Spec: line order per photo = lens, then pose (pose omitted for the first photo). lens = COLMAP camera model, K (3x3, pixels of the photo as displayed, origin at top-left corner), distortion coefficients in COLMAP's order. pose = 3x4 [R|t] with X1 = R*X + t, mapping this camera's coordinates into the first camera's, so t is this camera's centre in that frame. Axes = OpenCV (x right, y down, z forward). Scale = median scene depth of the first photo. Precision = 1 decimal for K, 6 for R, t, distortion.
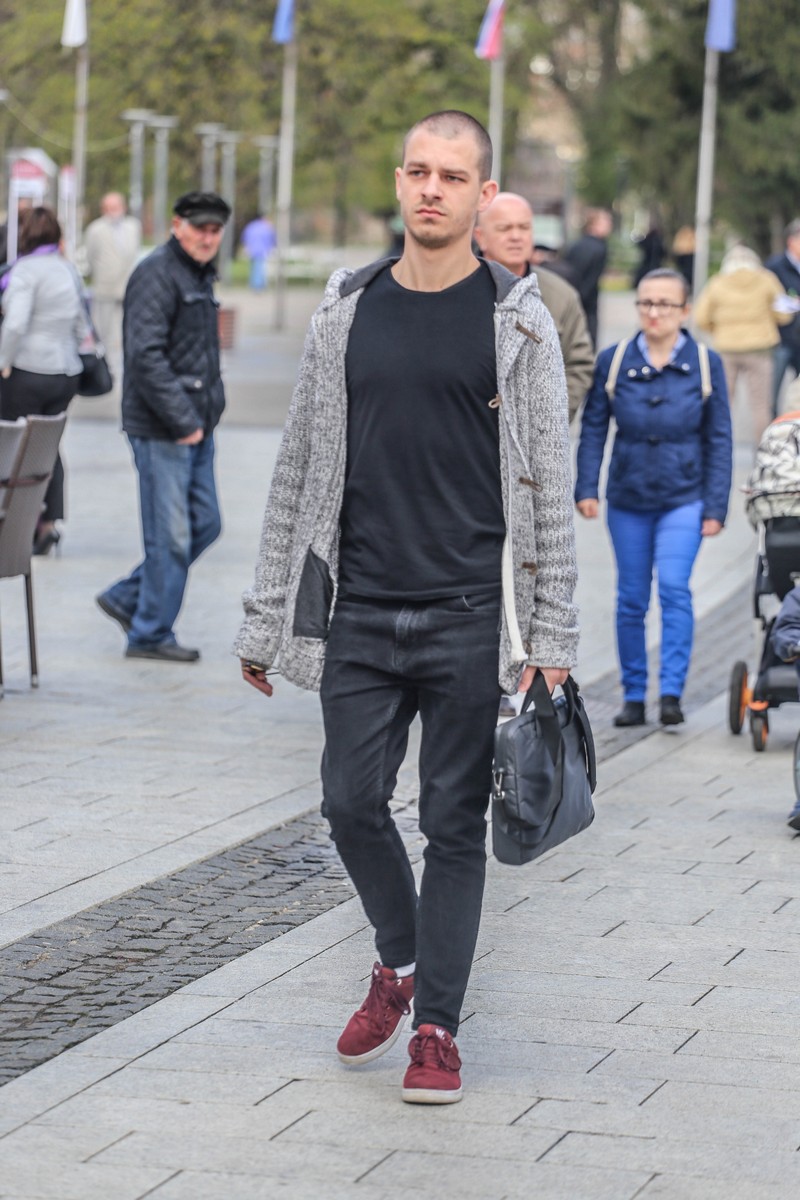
lens RADIAL K [[4948.4, 0, 401.7], [0, 4948.4, 600.5], [0, 0, 1]] dist [0.952328, 0.000000]
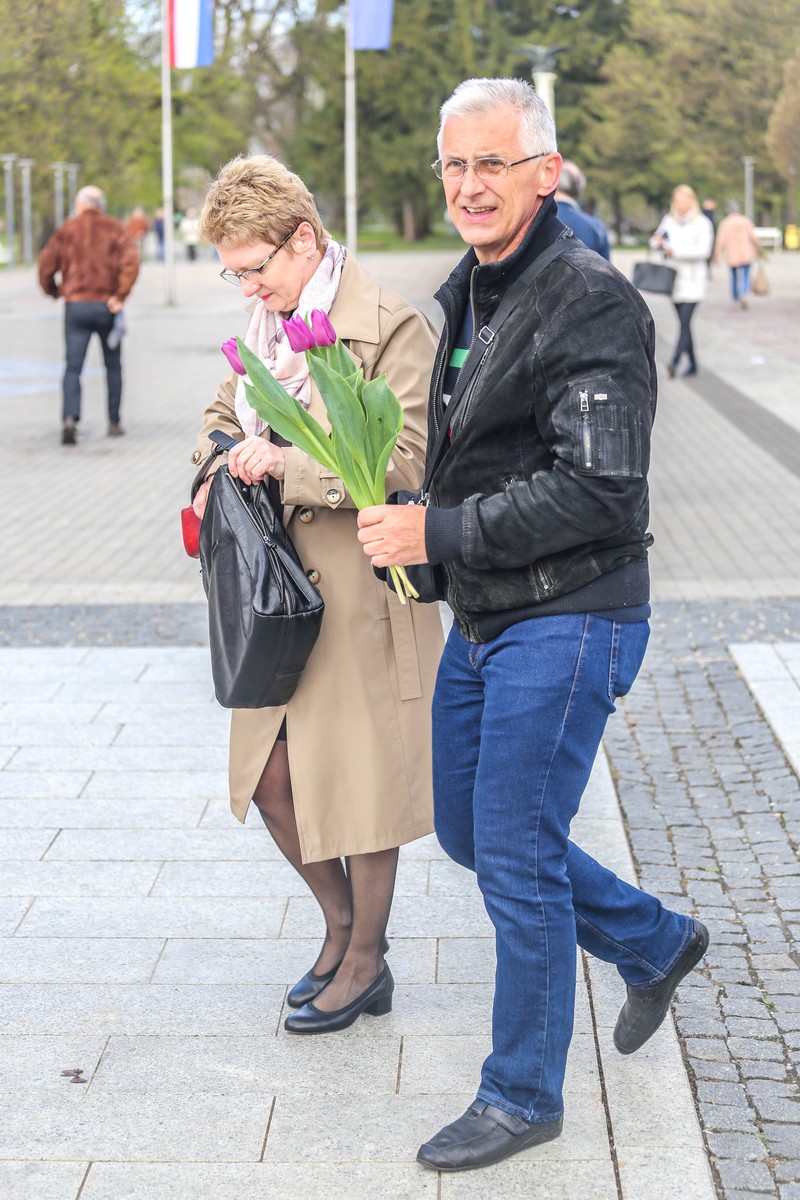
lens RADIAL K [[2436.5, 0, 400.6], [0, 2436.5, 600.2], [0, 0, 1]] dist [-0.294118, 0.000000]
pose [[0.996142, -0.057211, 0.066548, 0.017897], [0.051593, 0.995190, 0.083280, -0.017756], [-0.070992, -0.079525, 0.994302, 0.271146]]
